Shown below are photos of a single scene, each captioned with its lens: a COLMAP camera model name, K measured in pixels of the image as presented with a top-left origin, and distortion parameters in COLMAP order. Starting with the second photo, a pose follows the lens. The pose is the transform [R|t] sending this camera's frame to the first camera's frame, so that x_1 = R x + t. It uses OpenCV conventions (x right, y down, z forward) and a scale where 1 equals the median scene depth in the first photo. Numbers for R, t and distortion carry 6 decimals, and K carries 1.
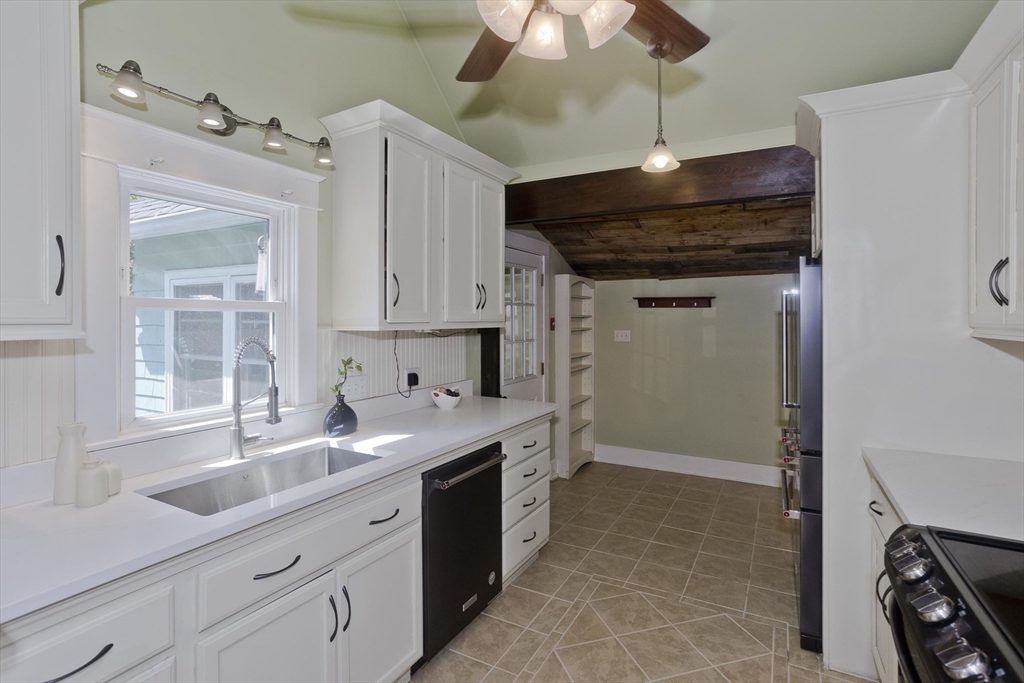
lens RADIAL K [[493.7, 0, 516.0], [0, 493.7, 319.4], [0, 0, 1]] dist [-0.057445, 0.030337]
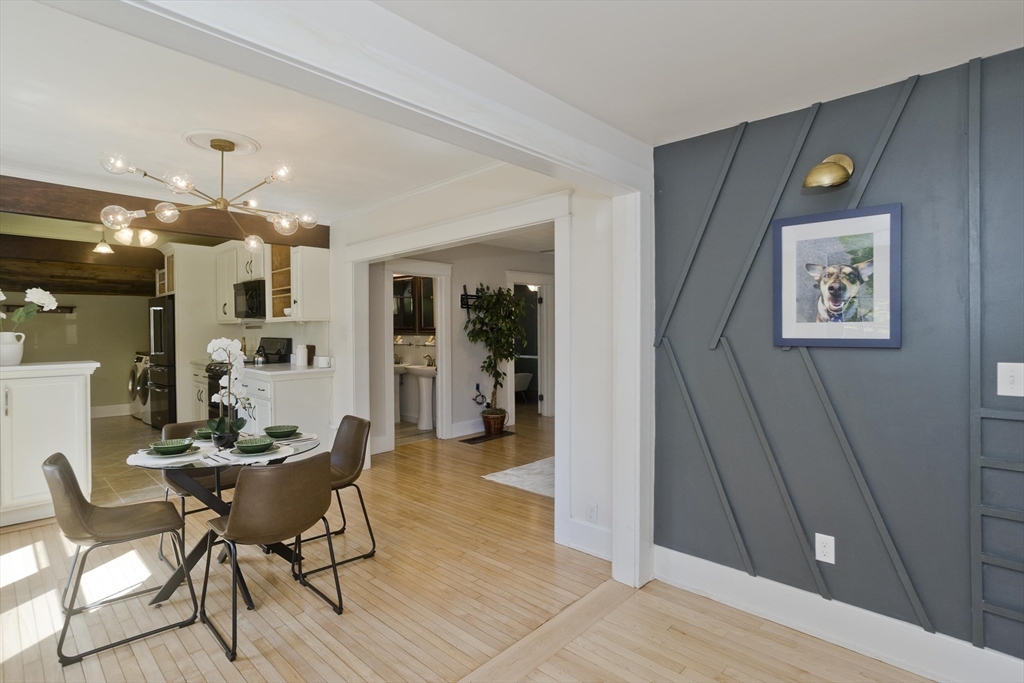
lens RADIAL K [[513.6, 0, 514.8], [0, 513.6, 341.7], [0, 0, 1]] dist [-0.054222, 0.038602]
pose [[0.251854, -0.022228, 0.967510, -1.358256], [0.005223, 0.999753, 0.021610, 0.064080], [-0.967751, -0.000389, 0.251908, -1.319432]]
